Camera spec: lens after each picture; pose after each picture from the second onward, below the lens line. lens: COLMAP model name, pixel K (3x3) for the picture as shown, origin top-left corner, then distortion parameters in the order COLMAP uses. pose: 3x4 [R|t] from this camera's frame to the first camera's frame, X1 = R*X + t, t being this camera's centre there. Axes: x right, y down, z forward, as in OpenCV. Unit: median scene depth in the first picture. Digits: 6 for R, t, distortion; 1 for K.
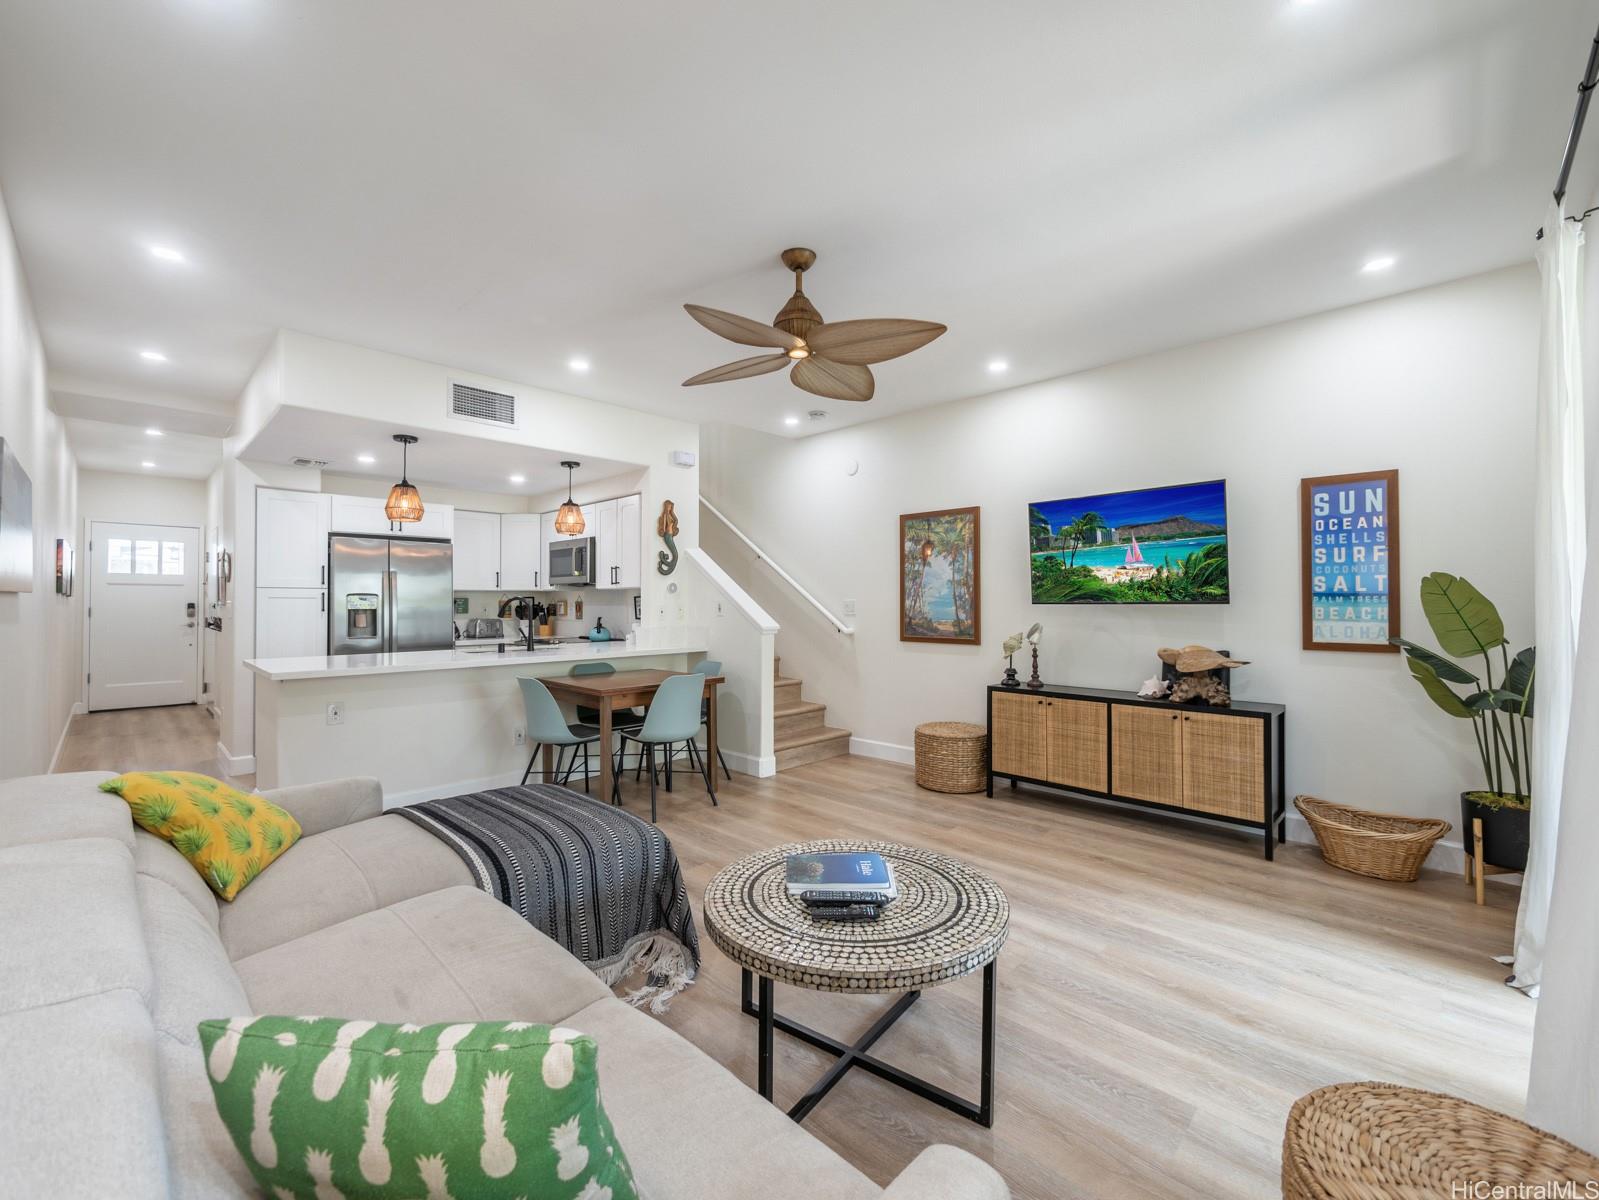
lens RADIAL K [[681.5, 0, 810.6], [0, 681.5, 603.8], [0, 0, 1]] dist [-0.011355, 0.000176]
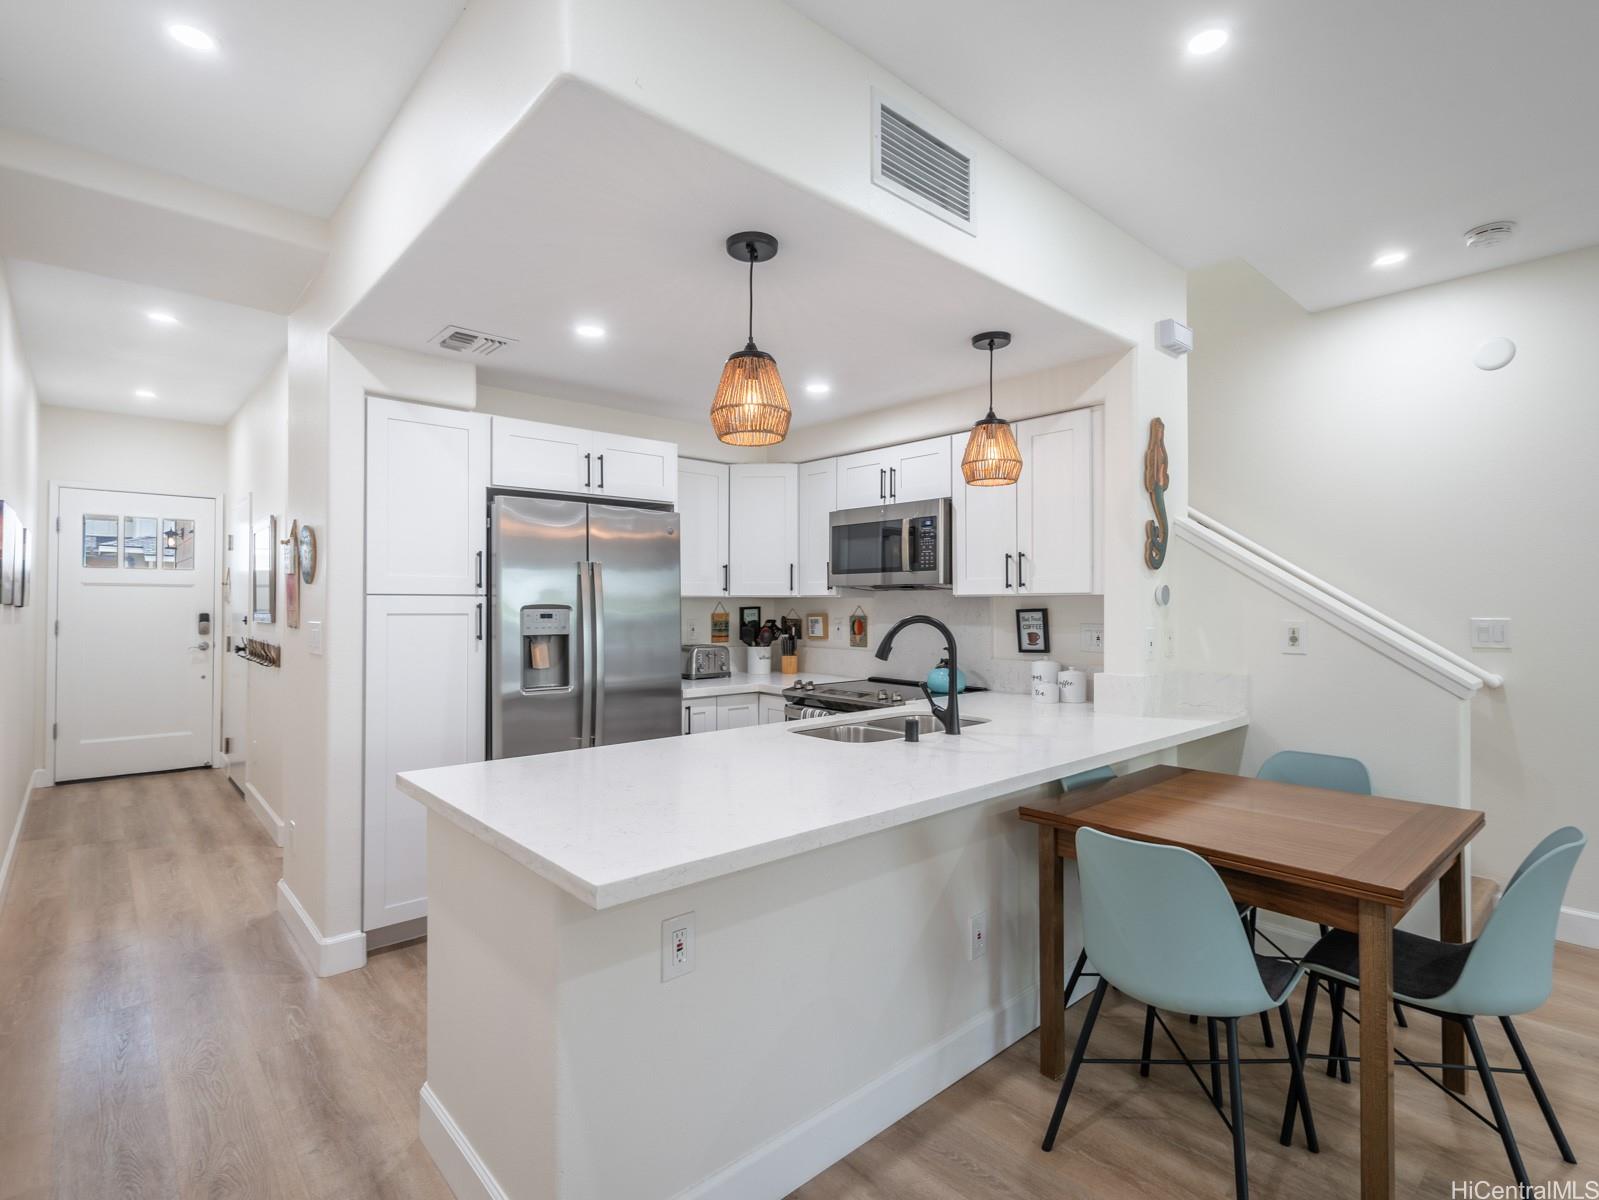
lens RADIAL K [[795.7, 0, 800.4], [0, 795.7, 604.3], [0, 0, 1]] dist [-0.002404, -0.000957]
pose [[0.997470, 0.001526, -0.071078, -0.412196], [-0.001554, 0.999999, -0.000333, -0.015262], [0.071077, 0.000443, 0.997471, 0.392549]]
